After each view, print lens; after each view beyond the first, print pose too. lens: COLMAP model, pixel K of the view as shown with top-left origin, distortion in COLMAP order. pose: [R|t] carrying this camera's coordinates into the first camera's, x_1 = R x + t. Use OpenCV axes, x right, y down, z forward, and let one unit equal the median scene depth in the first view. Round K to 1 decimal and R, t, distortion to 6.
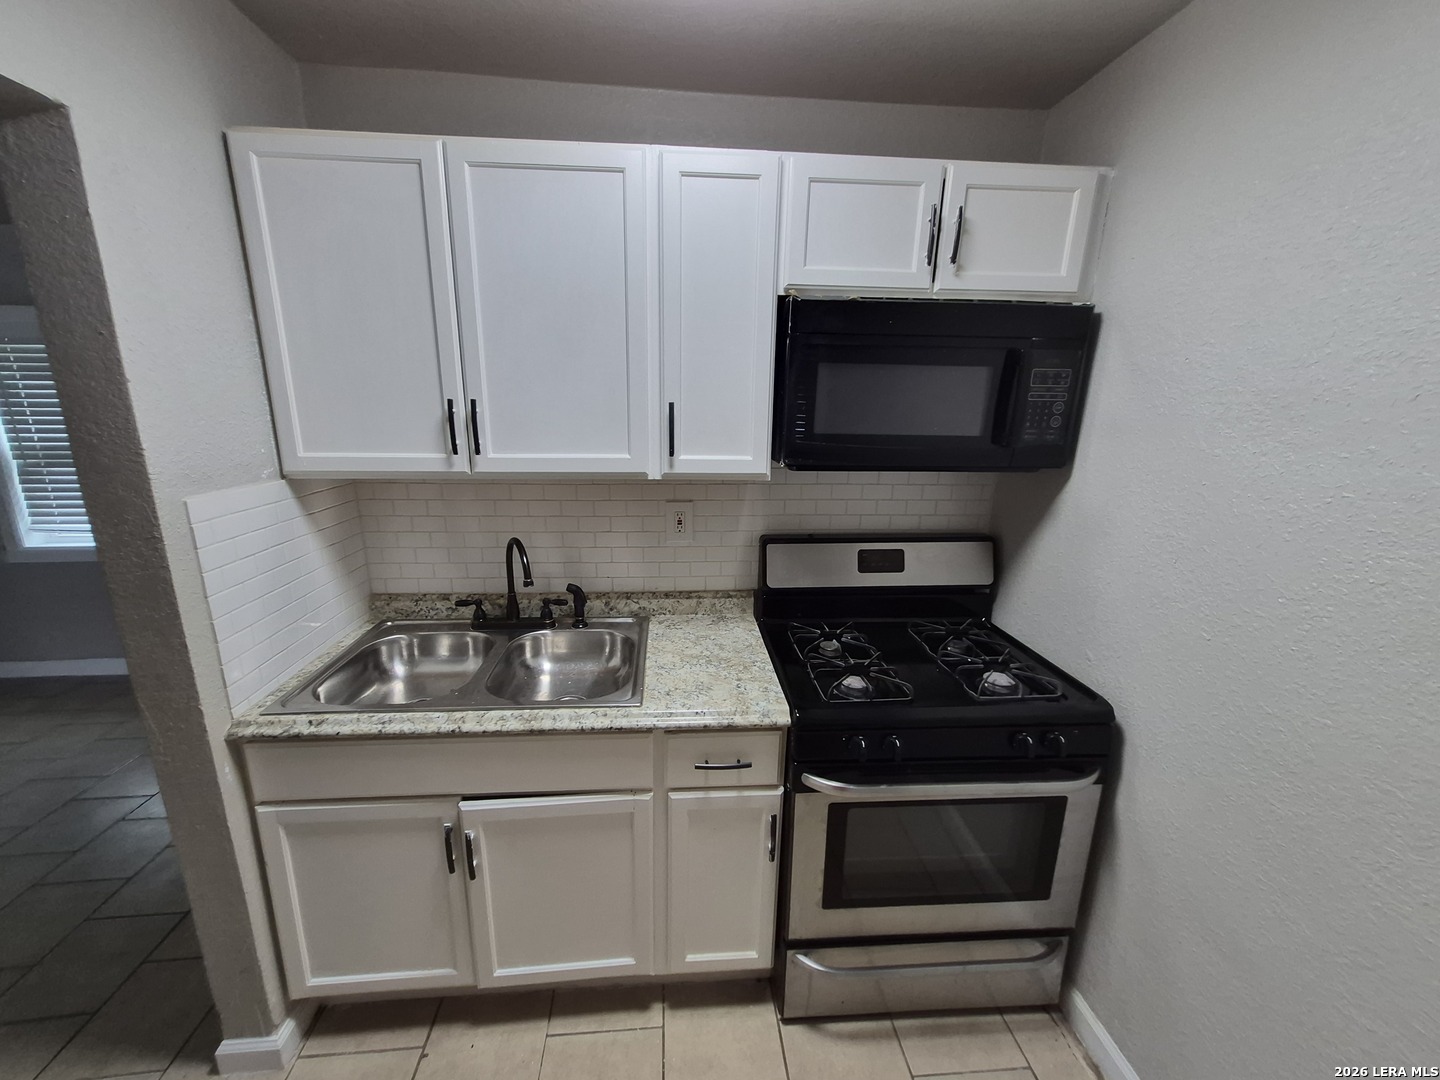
lens RADIAL K [[575.4, 0, 706.5], [0, 575.4, 542.8], [0, 0, 1]] dist [0.006506, -0.000064]
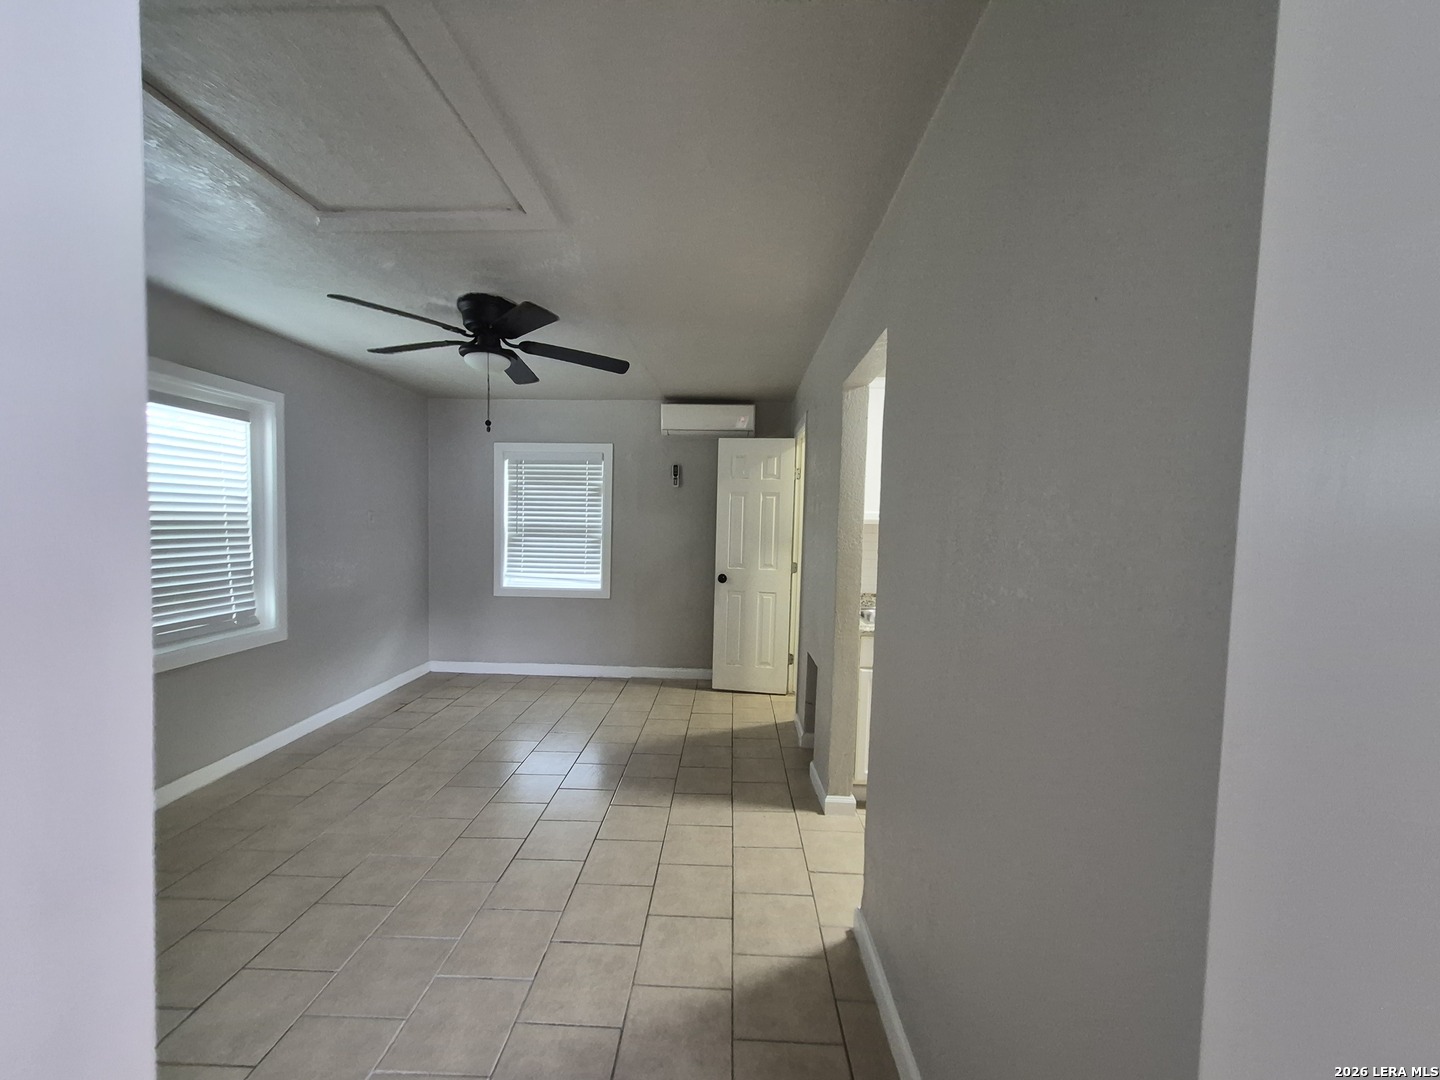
lens RADIAL K [[563.6, 0, 708.3], [0, 563.6, 545.7], [0, 0, 1]] dist [0.005876, -0.000274]
pose [[0.993680, 0.020874, -0.110296, -0.775926], [-0.042439, 0.979490, -0.196971, 0.310562], [0.103922, 0.200407, 0.974186, -0.808737]]
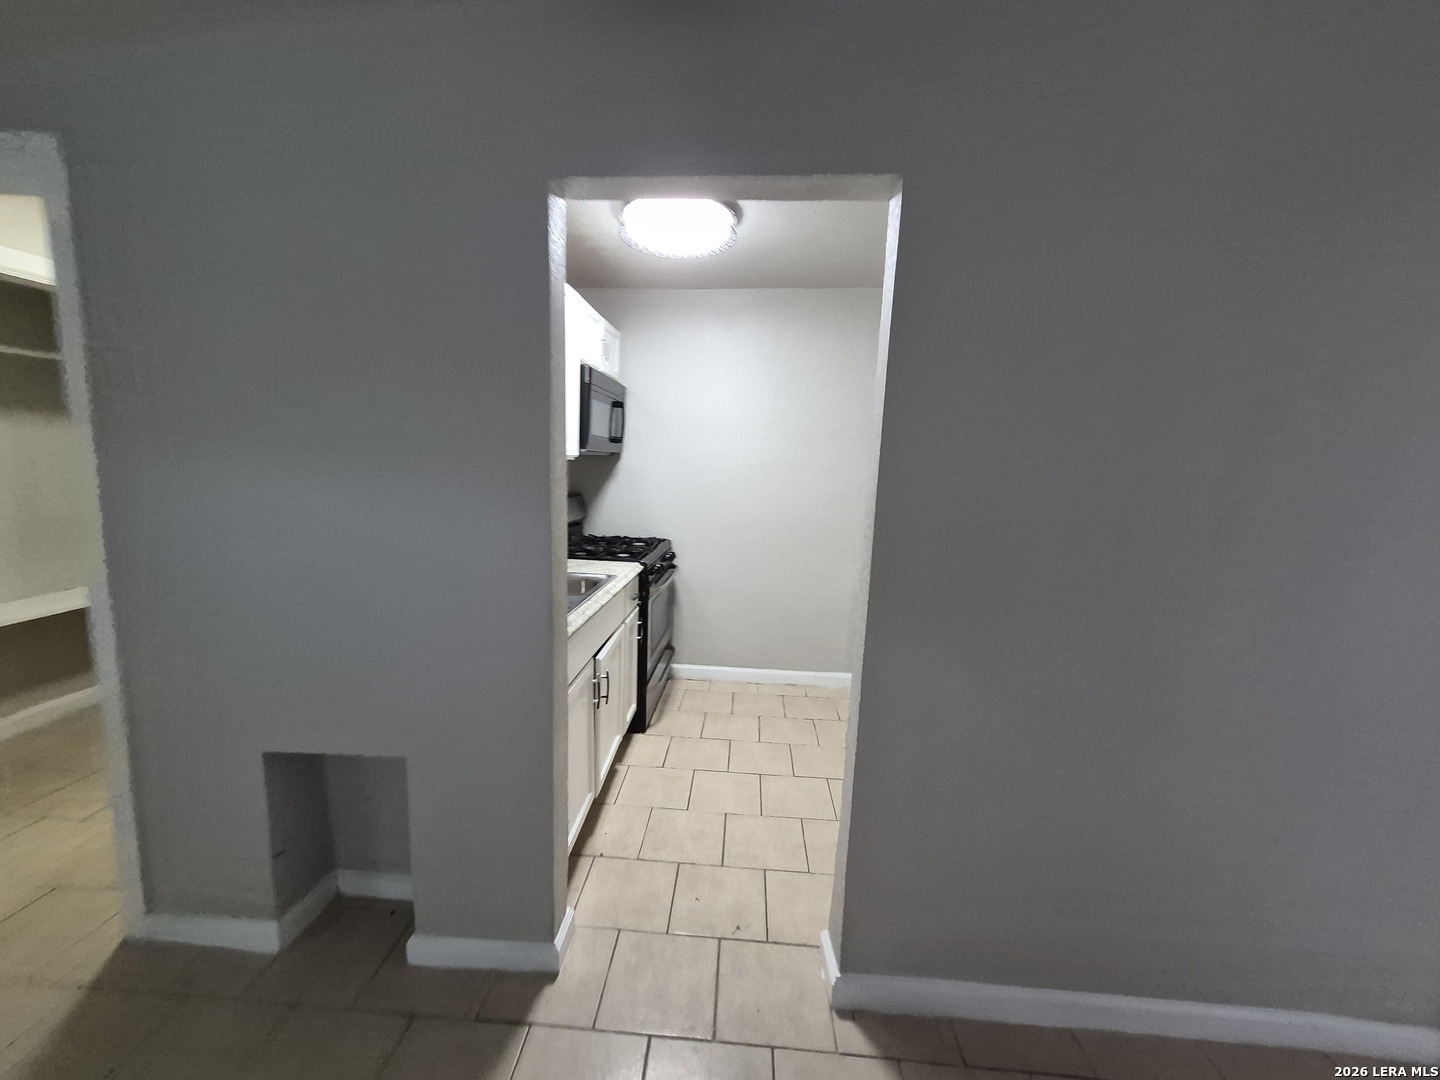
lens RADIAL K [[569.8, 0, 713.2], [0, 569.8, 544.6], [0, 0, 1]] dist [0.009360, -0.000169]
pose [[0.140509, -0.156142, 0.977690, -1.319857], [0.213616, 0.969009, 0.124056, 0.016774], [-0.966760, 0.191419, 0.169508, 0.266618]]
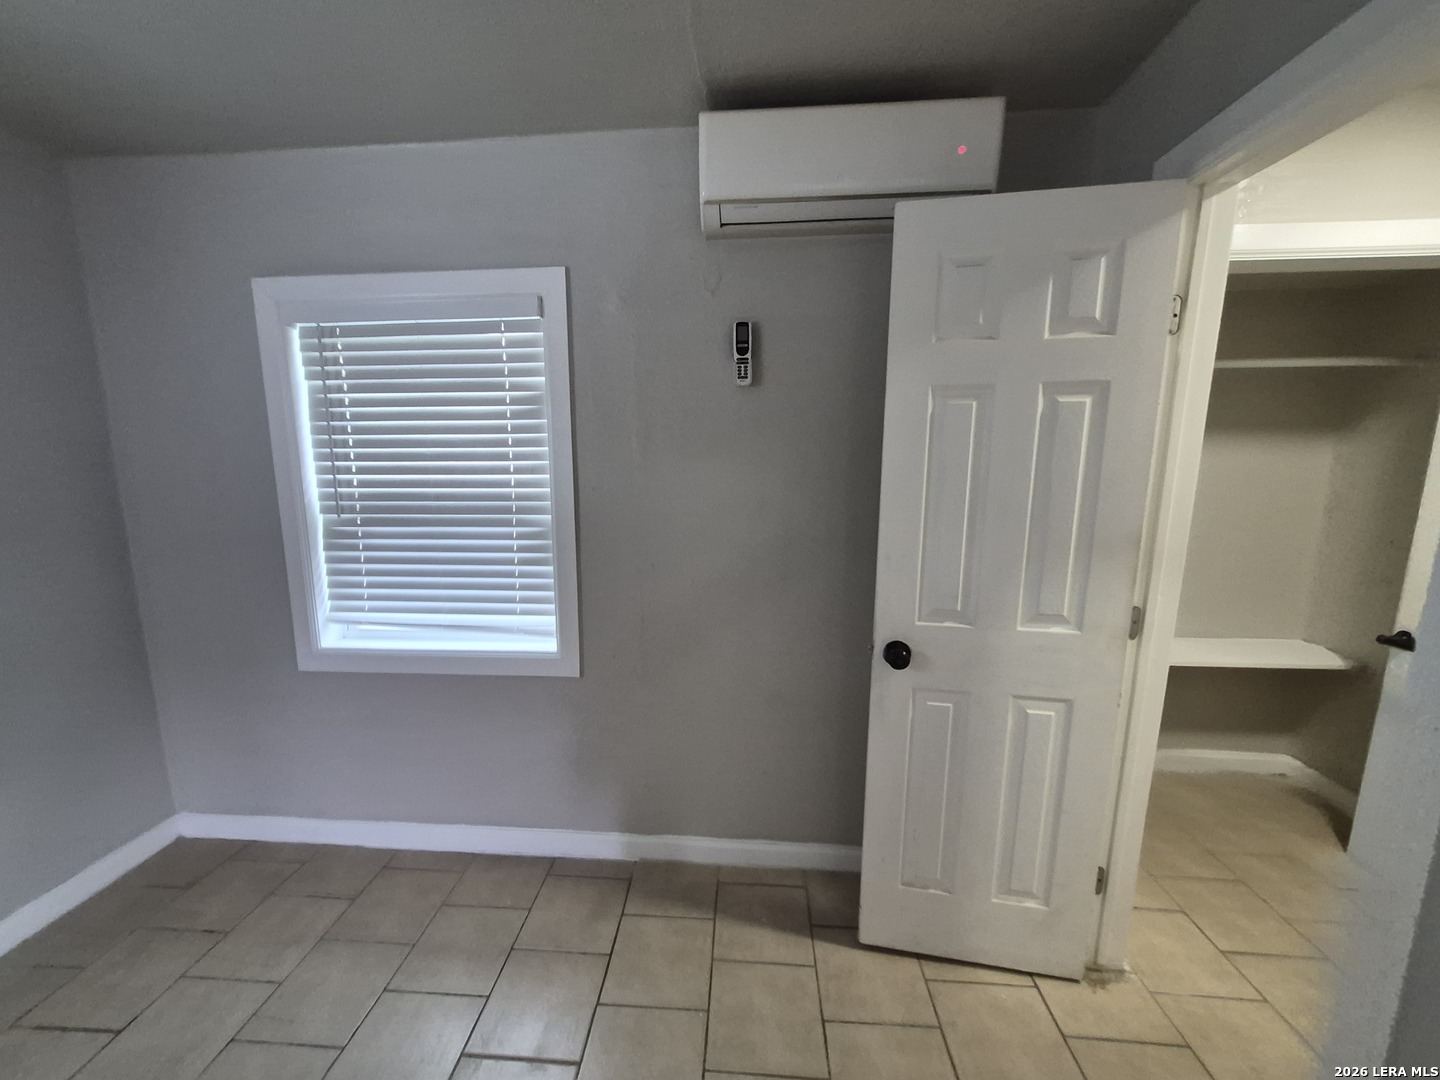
lens RADIAL K [[548.8, 0, 706.1], [0, 548.8, 544.3], [0, 0, 1]] dist [-0.000445, -0.000248]
pose [[0.990443, 0.014269, -0.137184, -1.148051], [-0.026410, 0.995850, -0.087095, -0.113001], [0.135372, 0.089886, 0.986709, 0.763432]]
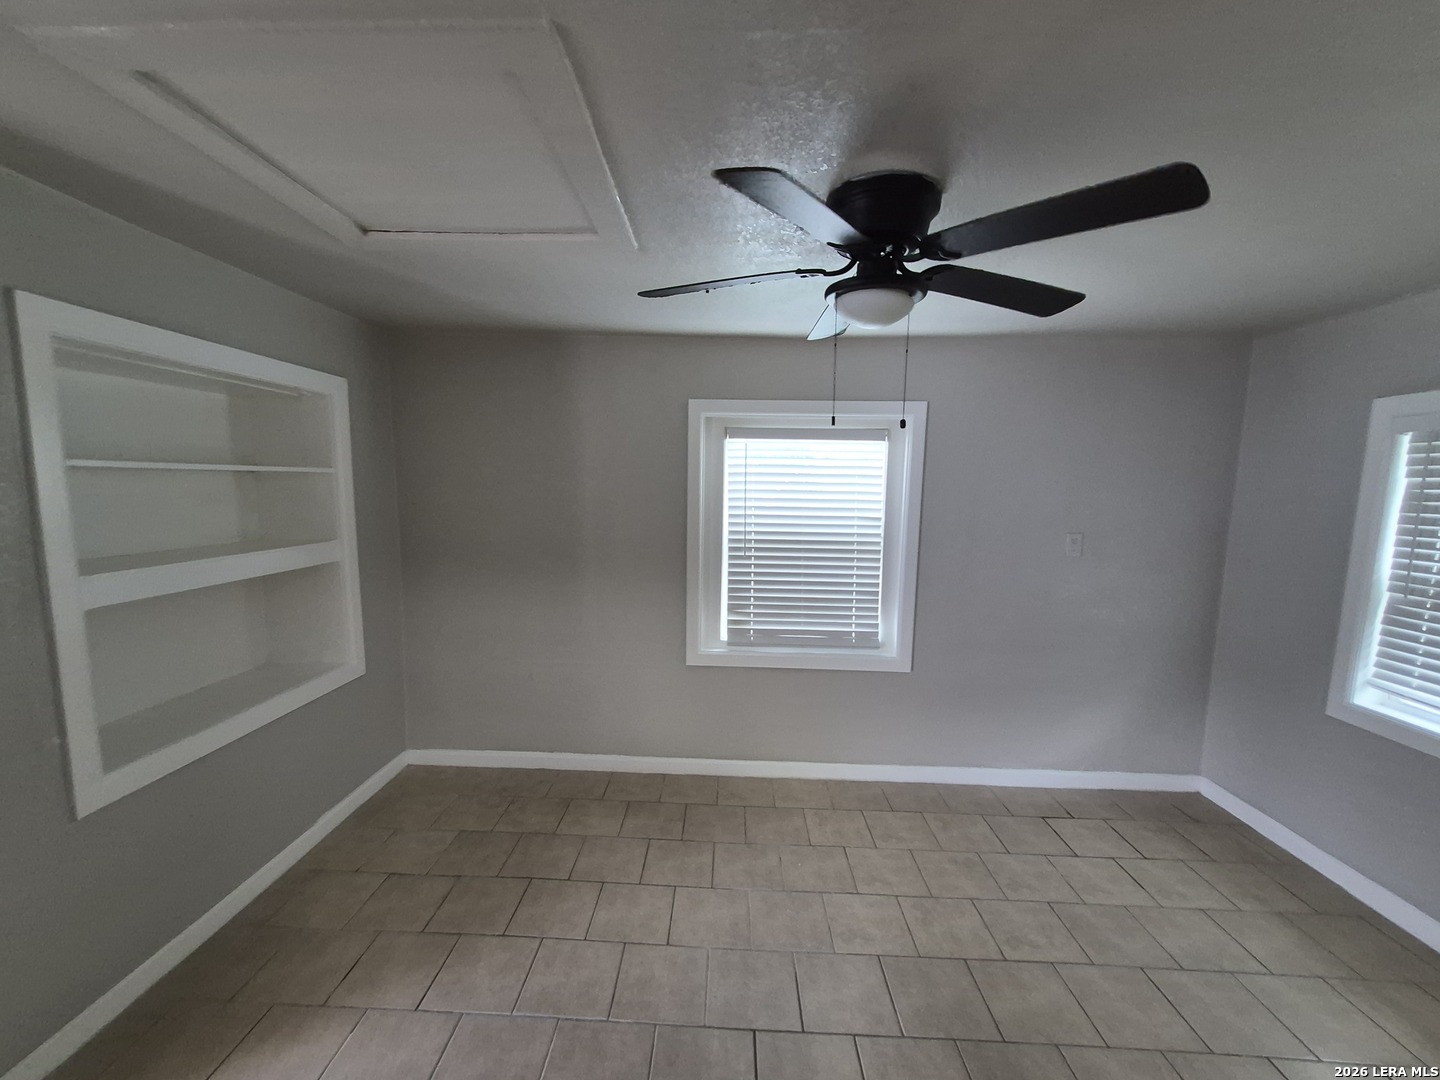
lens RADIAL K [[563.6, 0, 708.3], [0, 563.6, 545.7], [0, 0, 1]] dist [0.005876, -0.000274]
pose [[-0.109754, 0.107910, -0.988084, -0.648393], [-0.257009, 0.957202, 0.133085, -0.122644], [0.960157, 0.268553, -0.077323, 0.342984]]
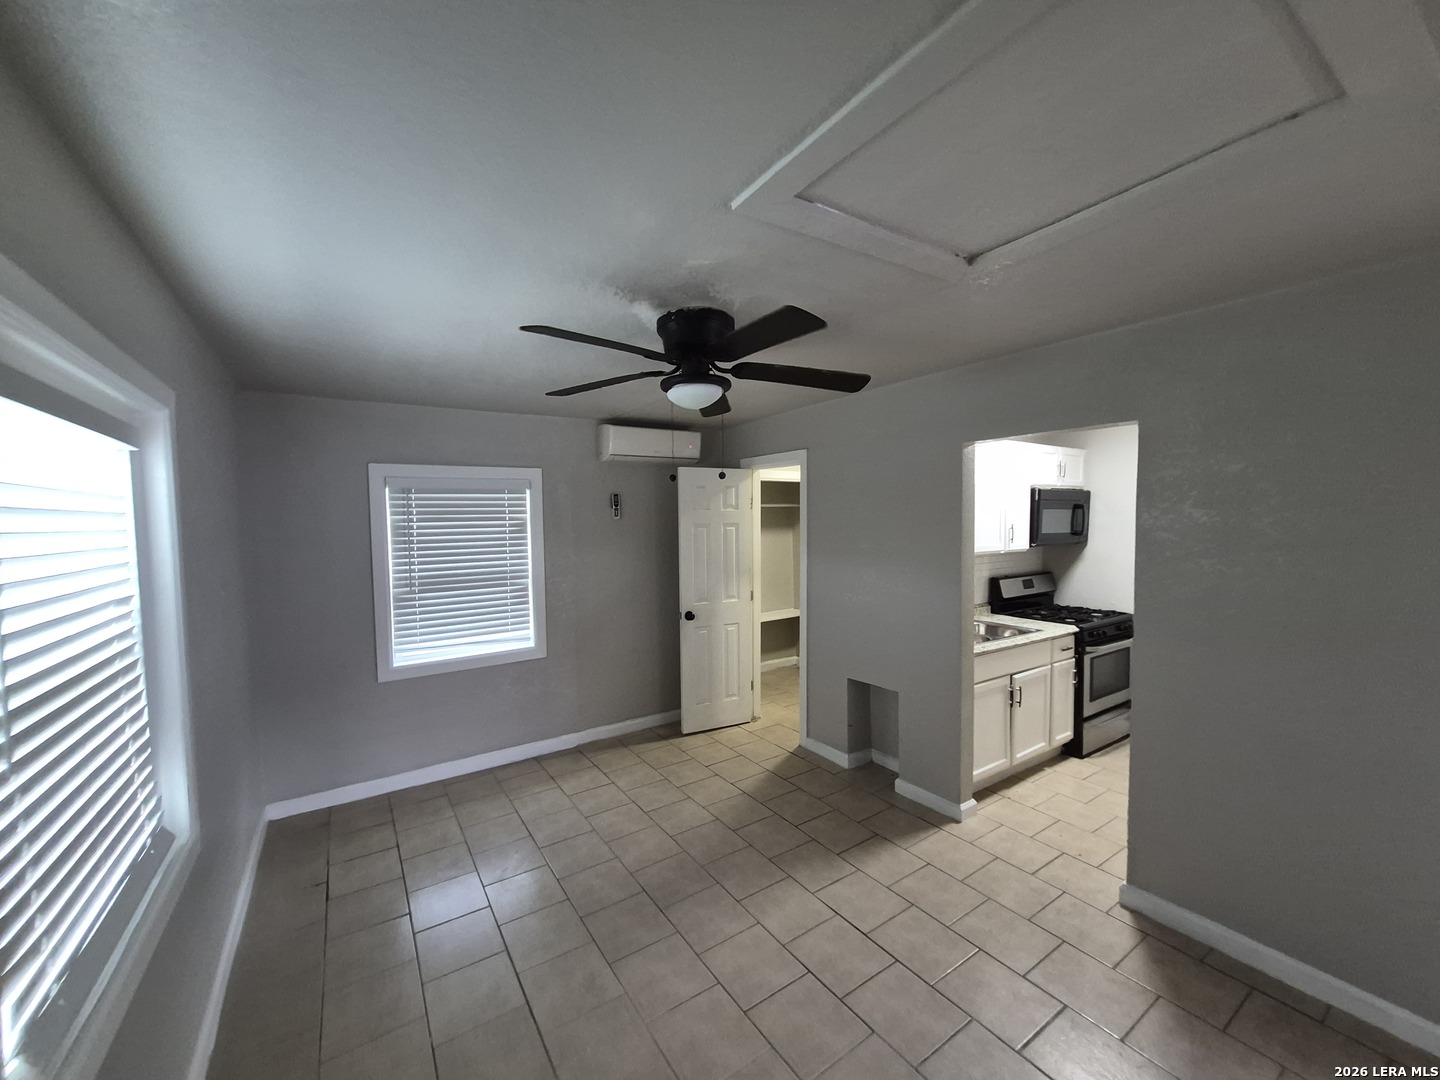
lens RADIAL K [[563.6, 0, 708.3], [0, 563.6, 545.7], [0, 0, 1]] dist [0.005876, -0.000274]
pose [[0.875817, -0.043799, 0.480652, -1.999927], [0.139109, 0.976520, -0.164490, 0.076865], [-0.462162, 0.210926, 0.861346, -0.473216]]
